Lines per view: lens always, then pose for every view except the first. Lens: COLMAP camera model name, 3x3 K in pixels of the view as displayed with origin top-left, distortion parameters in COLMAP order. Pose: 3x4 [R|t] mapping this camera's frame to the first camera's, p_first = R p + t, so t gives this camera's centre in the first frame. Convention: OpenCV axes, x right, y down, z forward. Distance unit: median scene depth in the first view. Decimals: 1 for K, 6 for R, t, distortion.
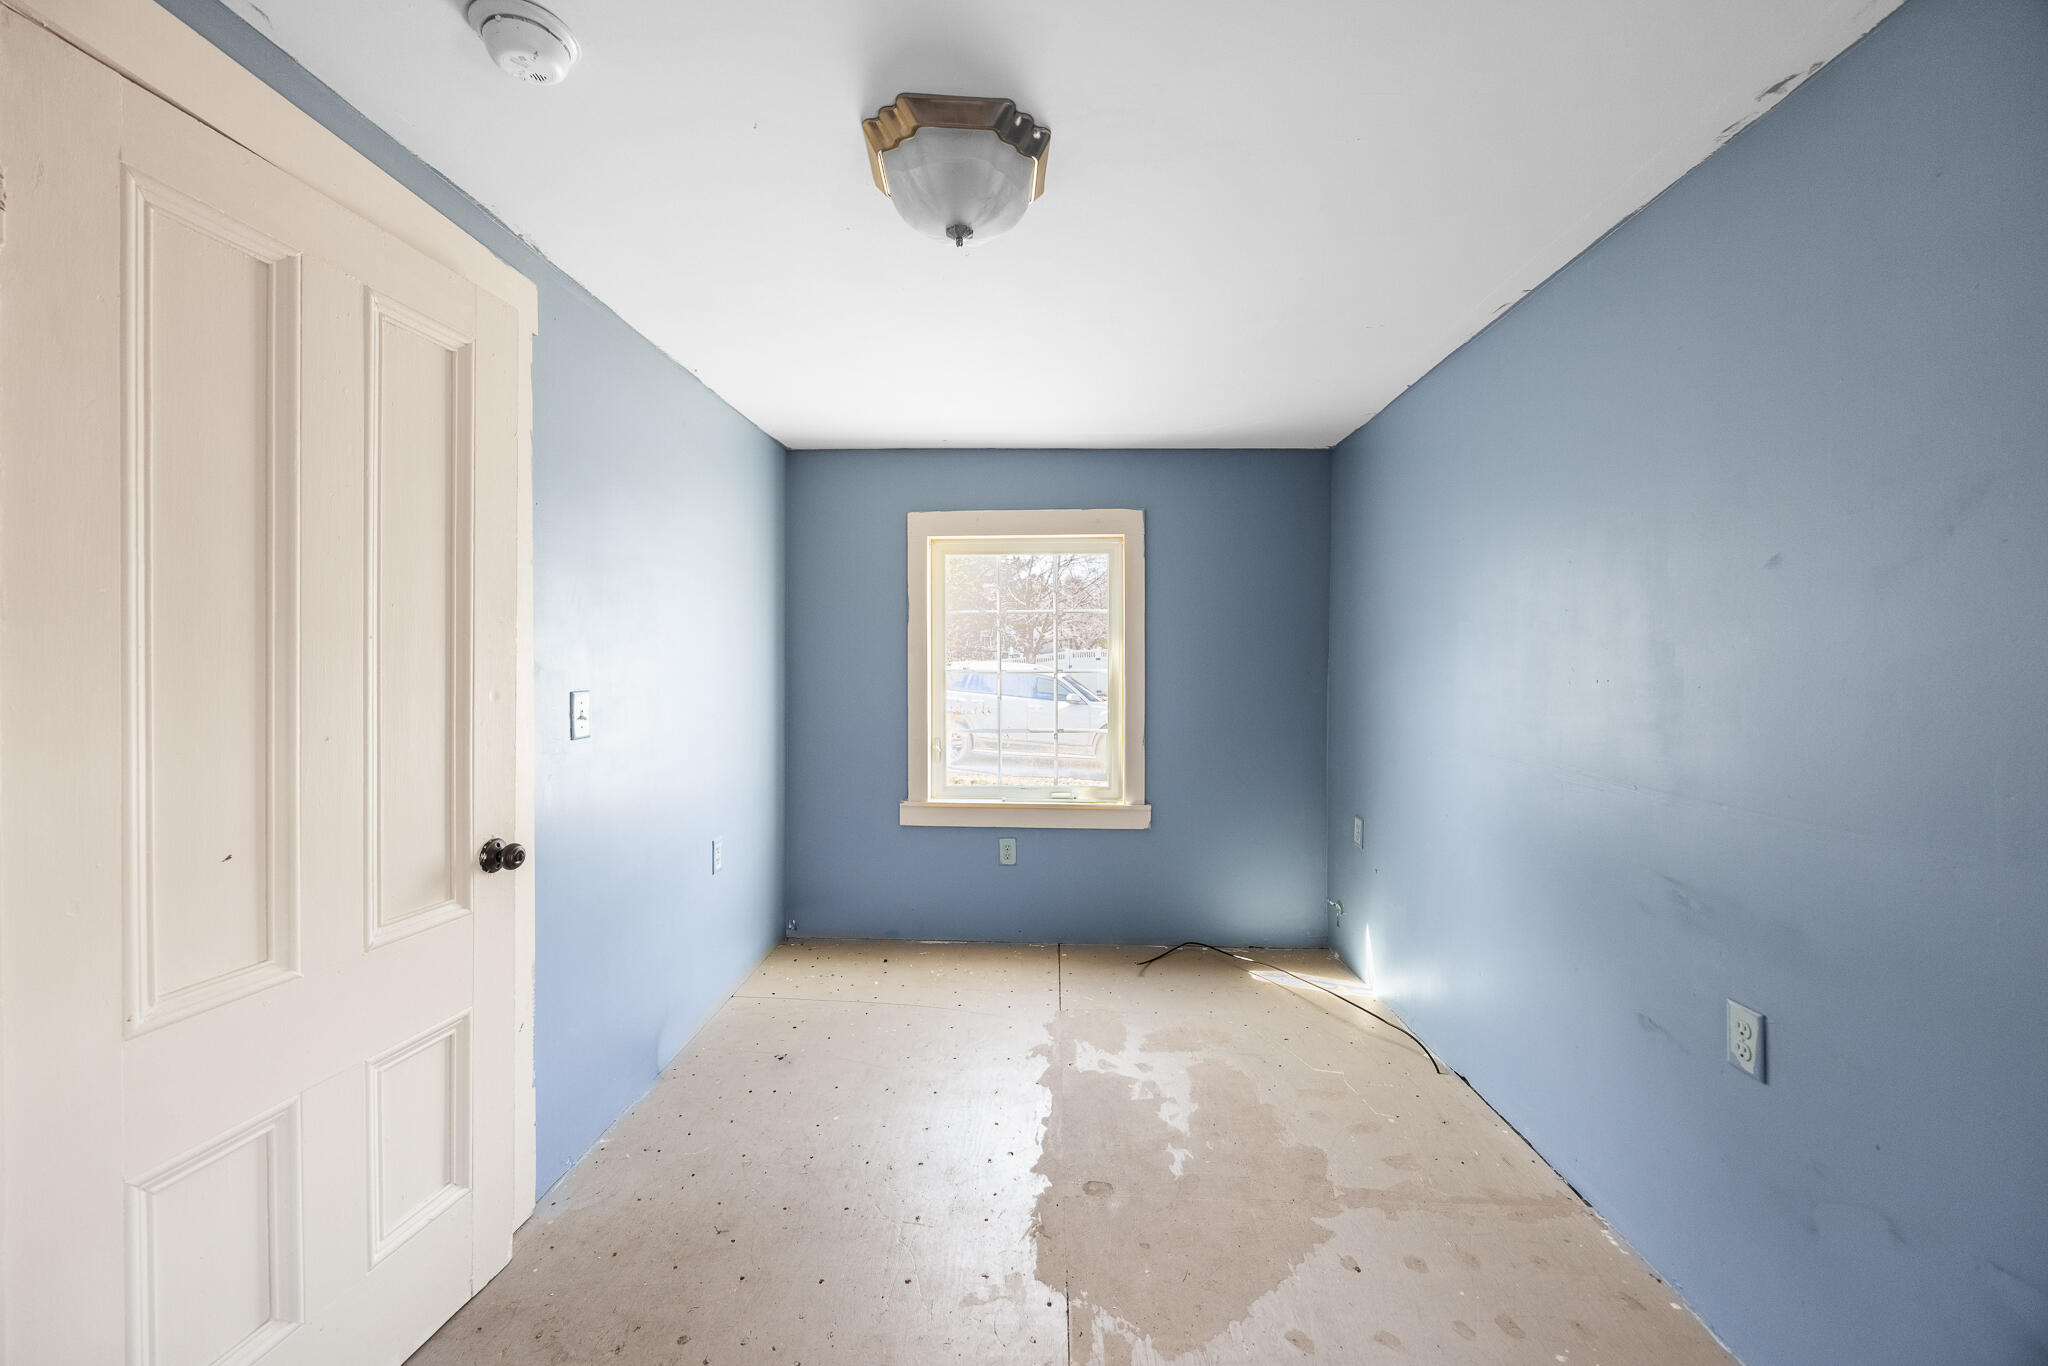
lens RADIAL K [[812.9, 0, 1024.0], [0, 812.9, 683.0], [0, 0, 1]] dist [-0.000397, -0.000610]
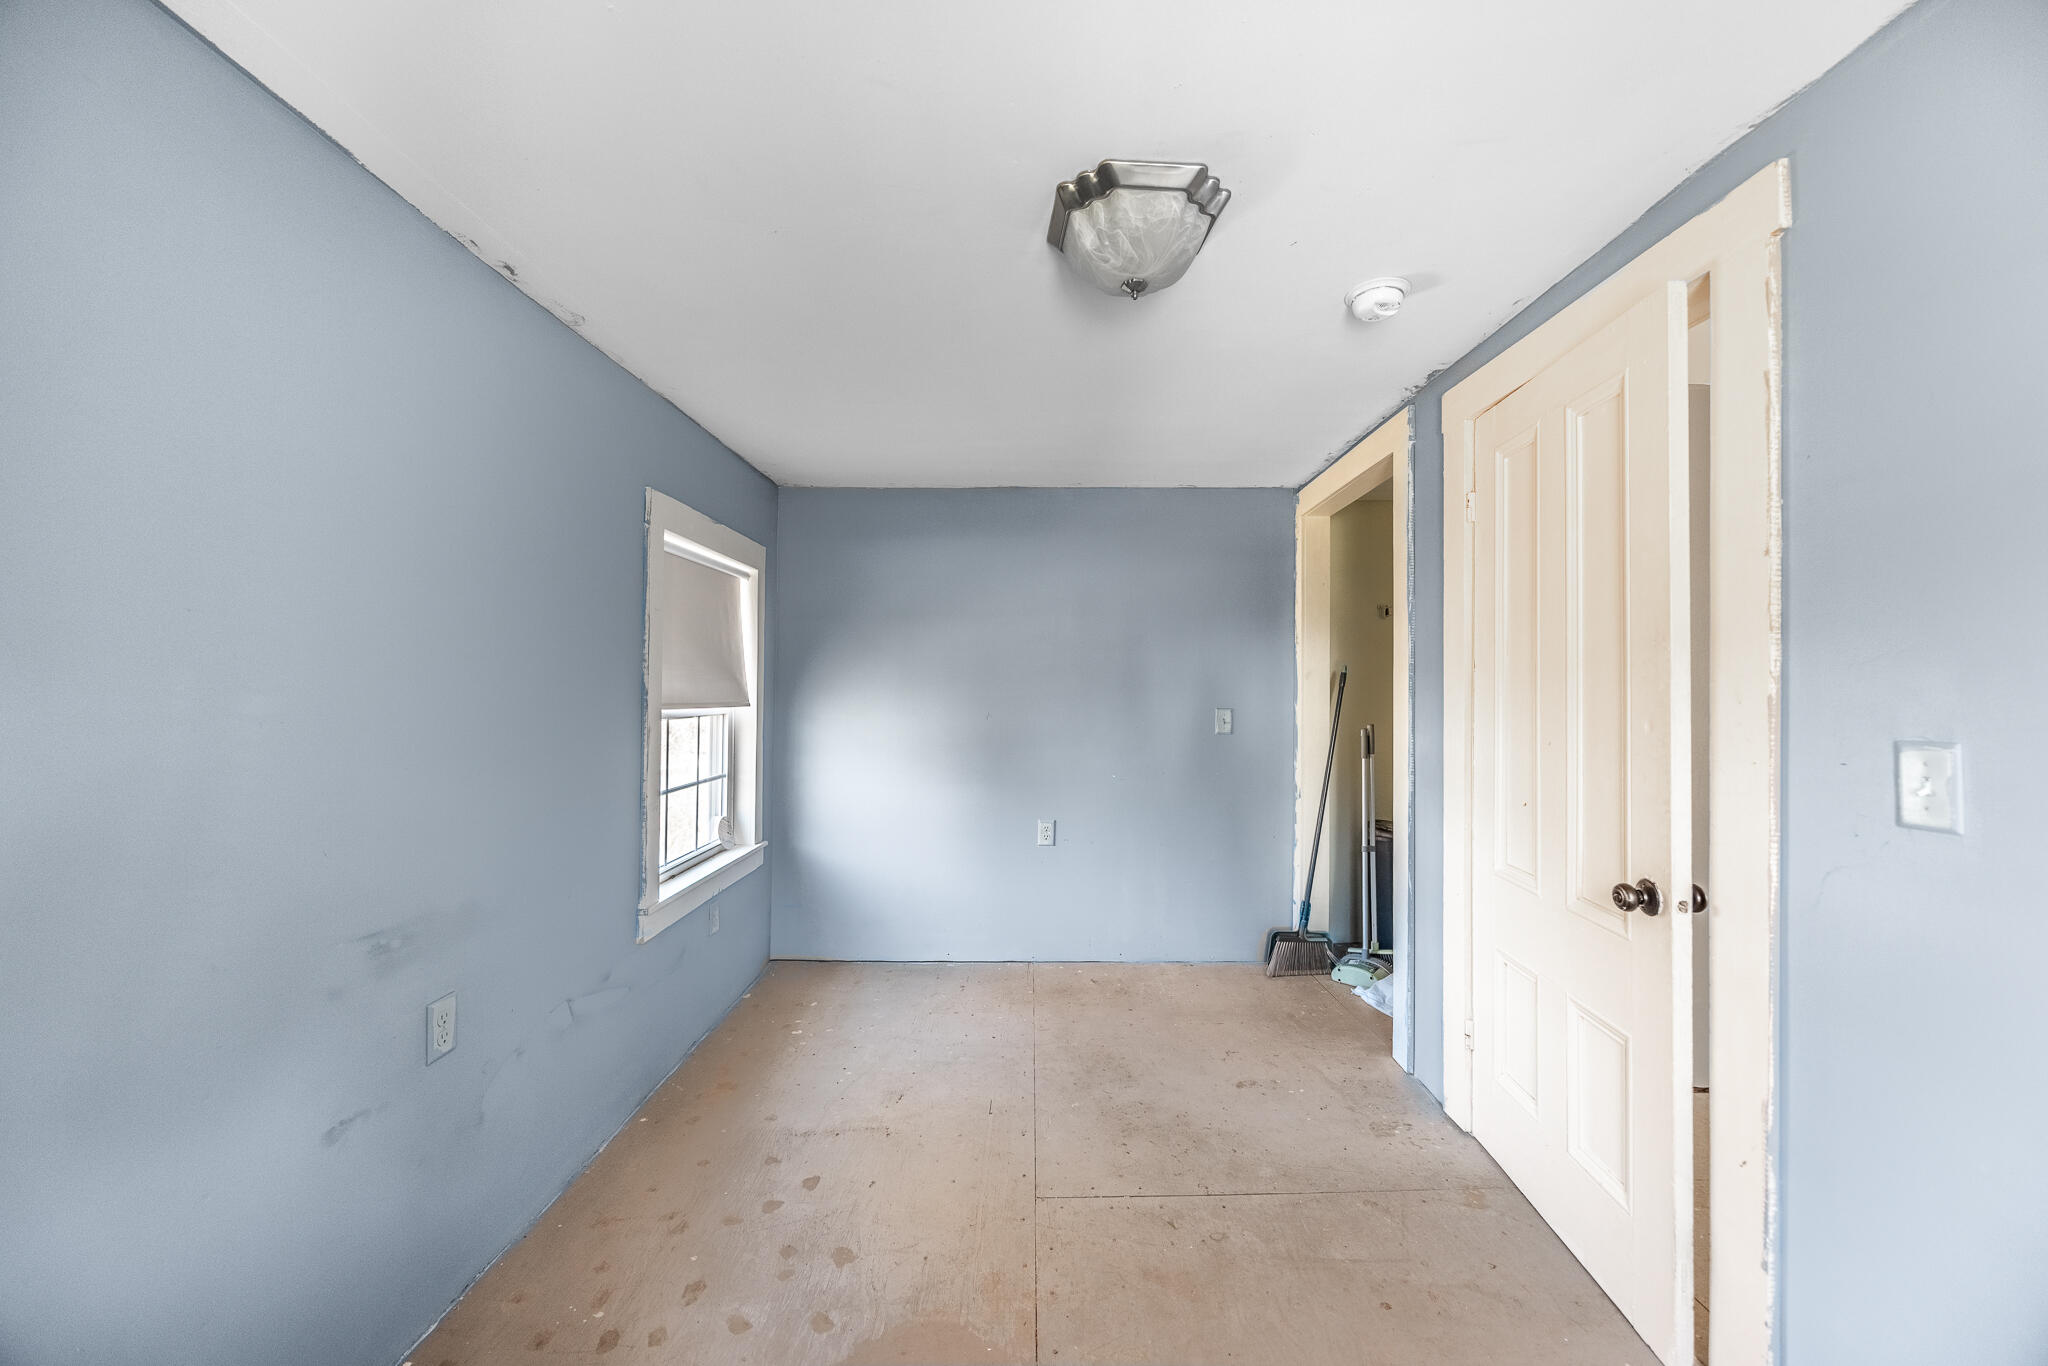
lens RADIAL K [[812.9, 0, 1024.0], [0, 812.9, 683.0], [0, 0, 1]] dist [-0.000397, -0.000610]
pose [[-0.999439, 0.003675, -0.033289, 0.097126], [0.003563, 0.999988, 0.003430, -0.040044], [0.033301, 0.003309, -0.999440, 1.918505]]
